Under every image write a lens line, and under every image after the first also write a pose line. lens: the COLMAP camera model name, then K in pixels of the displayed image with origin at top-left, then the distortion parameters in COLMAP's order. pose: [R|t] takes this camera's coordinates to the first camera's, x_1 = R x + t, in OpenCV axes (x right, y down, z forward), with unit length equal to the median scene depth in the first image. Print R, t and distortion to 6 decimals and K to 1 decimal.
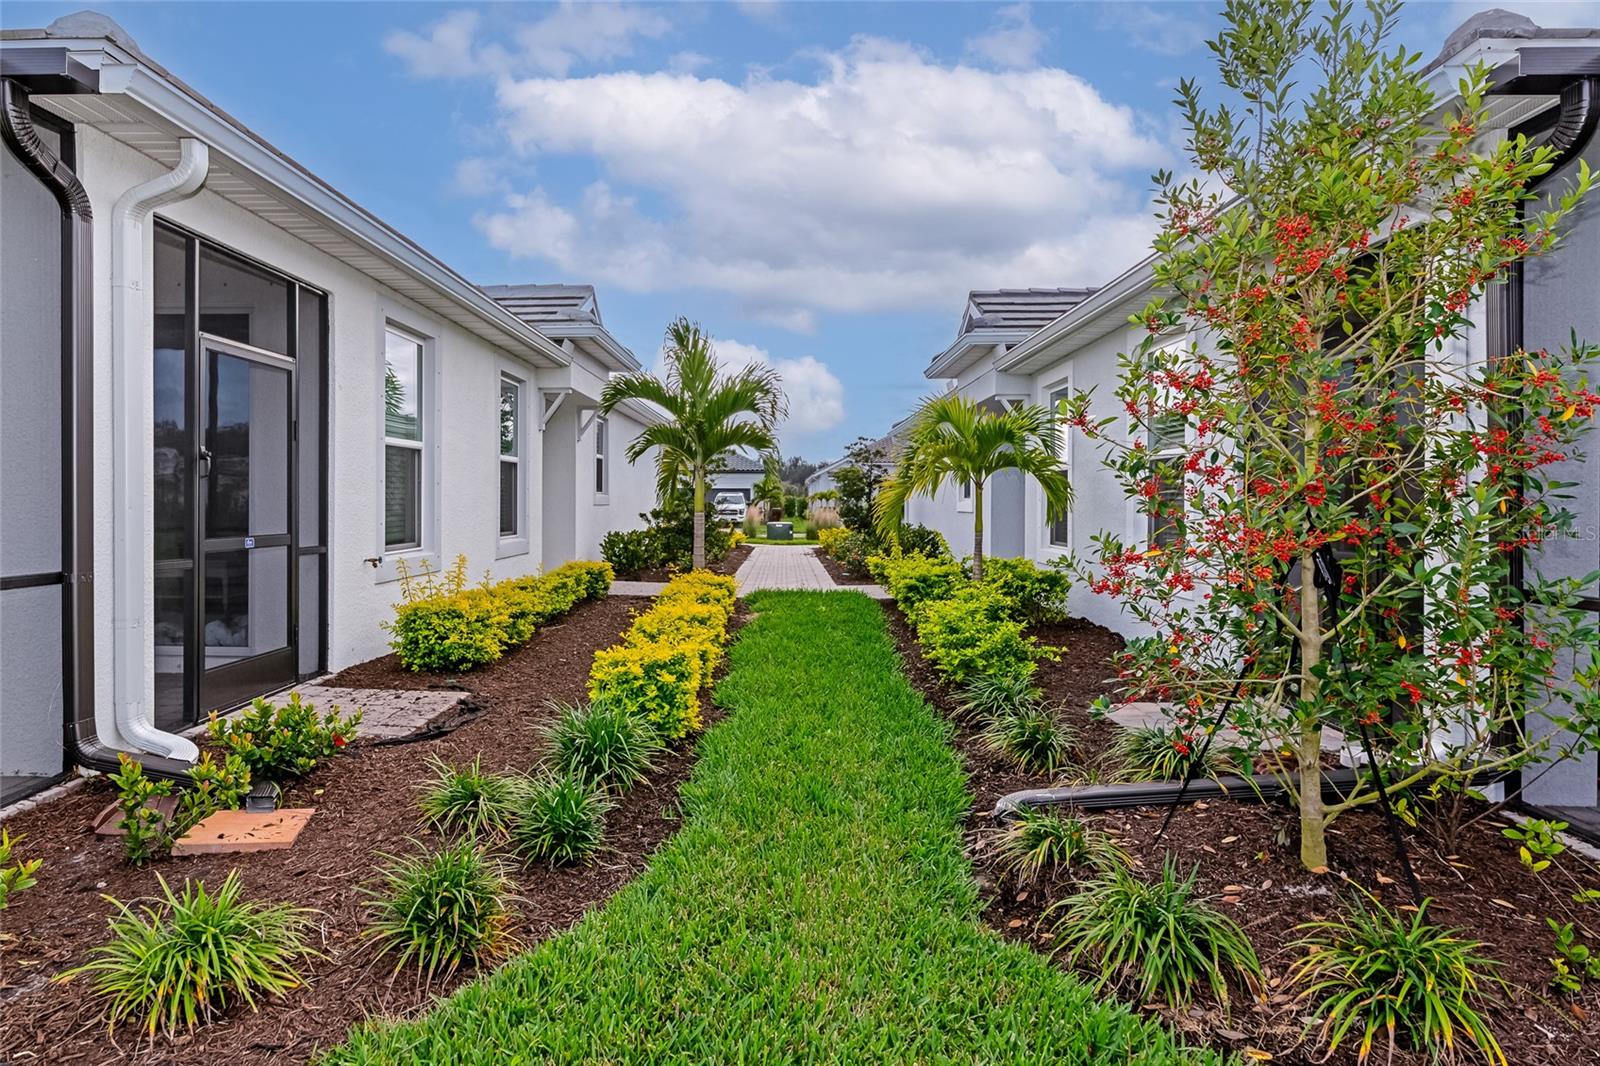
lens RADIAL K [[863.5, 0, 798.8], [0, 863.5, 509.8], [0, 0, 1]] dist [0.000616, -0.000080]
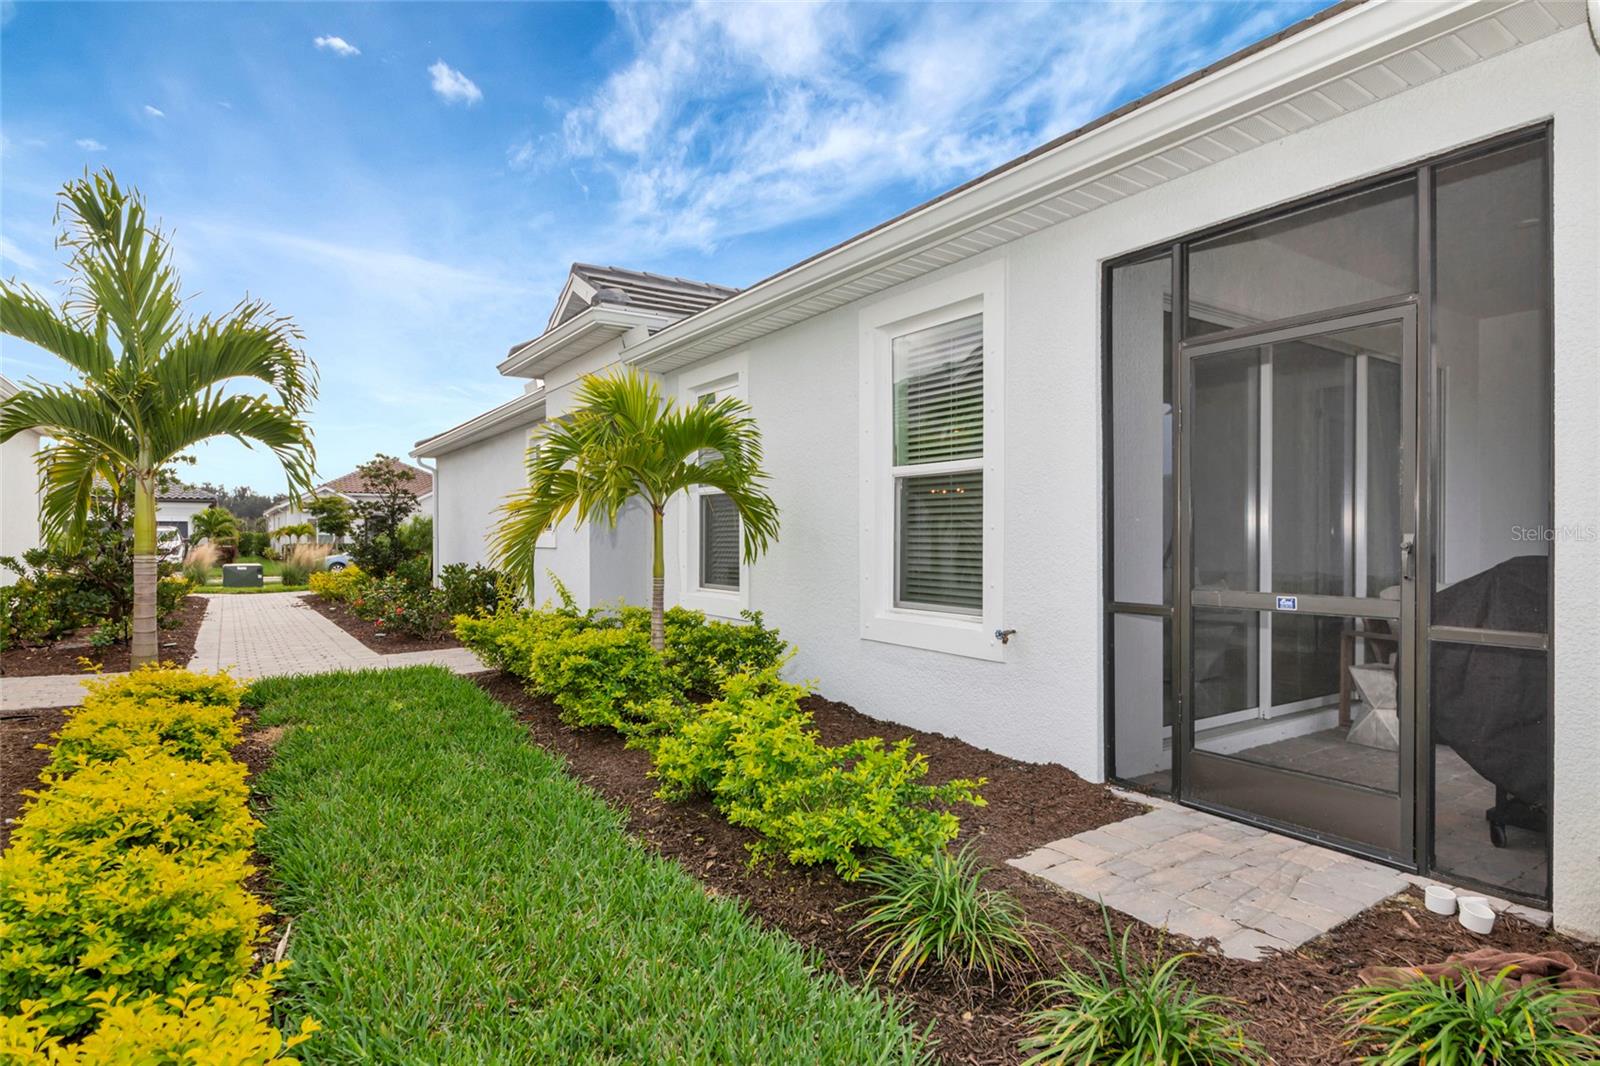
lens RADIAL K [[844.6, 0, 802.3], [0, 844.6, 545.5], [0, 0, 1]] dist [-0.002351, -0.000901]
pose [[0.837342, -0.011223, 0.546565, -0.052284], [0.010387, 0.999935, 0.004620, -0.001029], [-0.546581, 0.001809, 0.837404, 0.291556]]
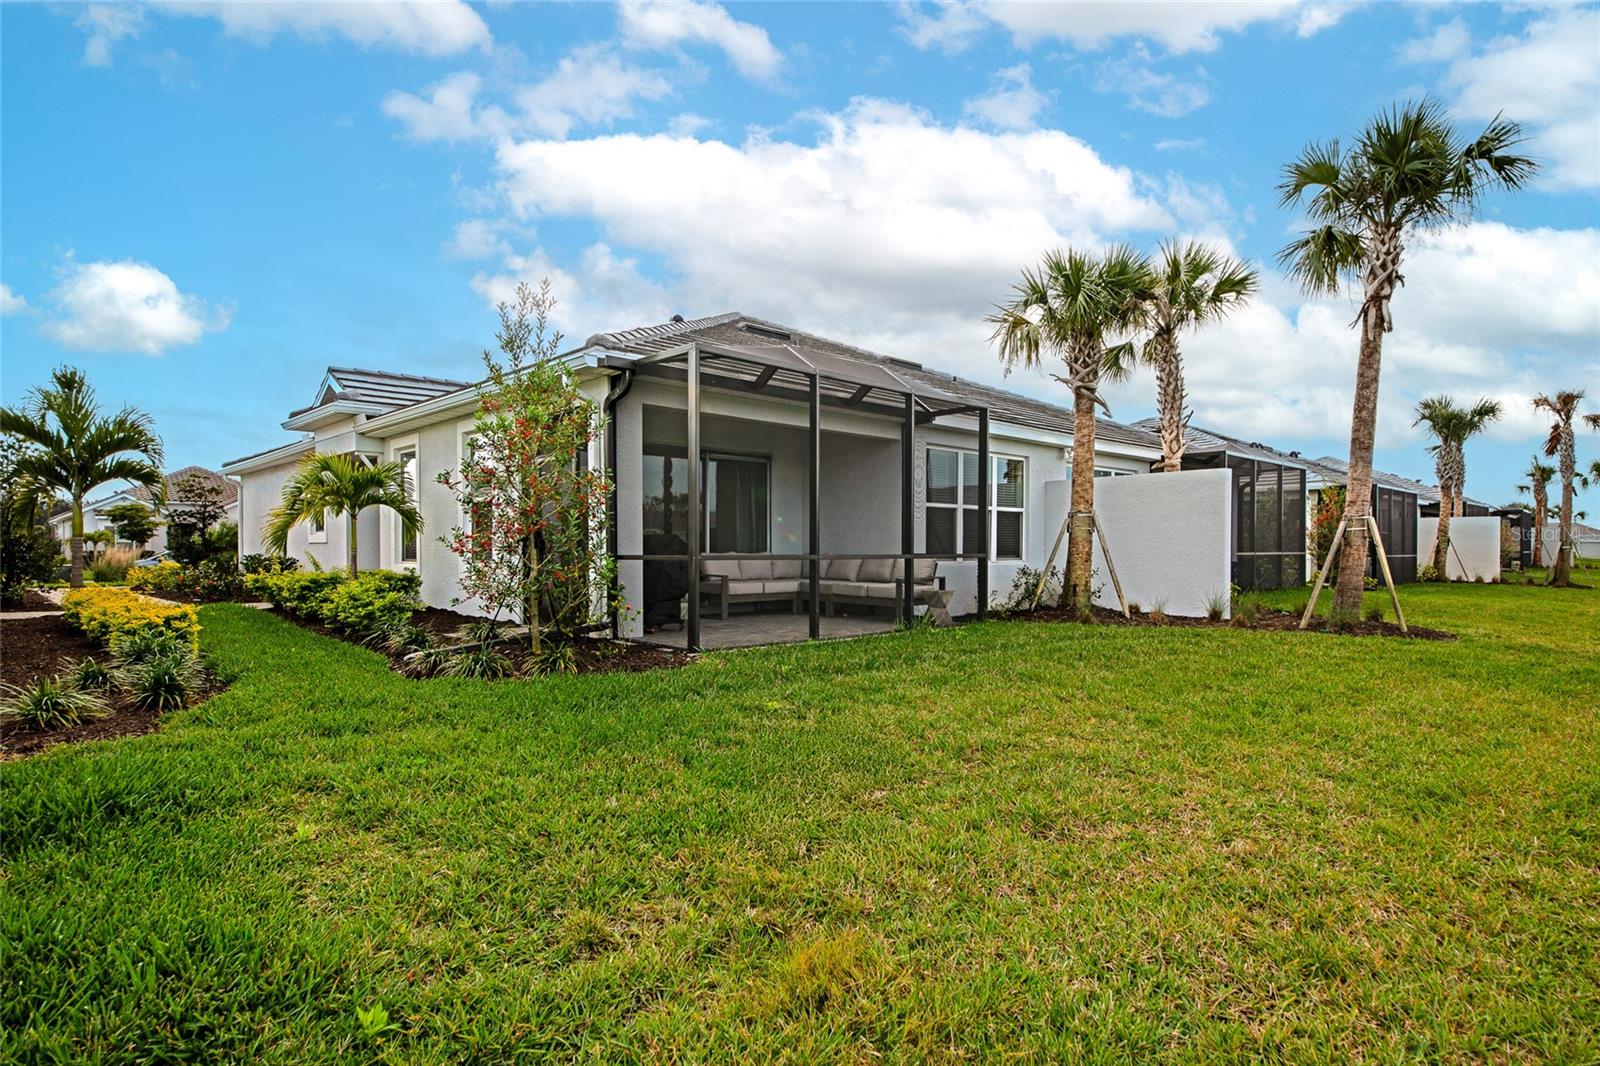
lens RADIAL K [[792.0, 0, 801.2], [0, 792.0, 550.0], [0, 0, 1]] dist [-0.017047, -0.000618]
pose [[0.708545, -0.009549, 0.705601, -0.147923], [0.011800, 0.999929, 0.001684, 0.026752], [-0.705567, 0.007133, 0.708607, -0.355224]]
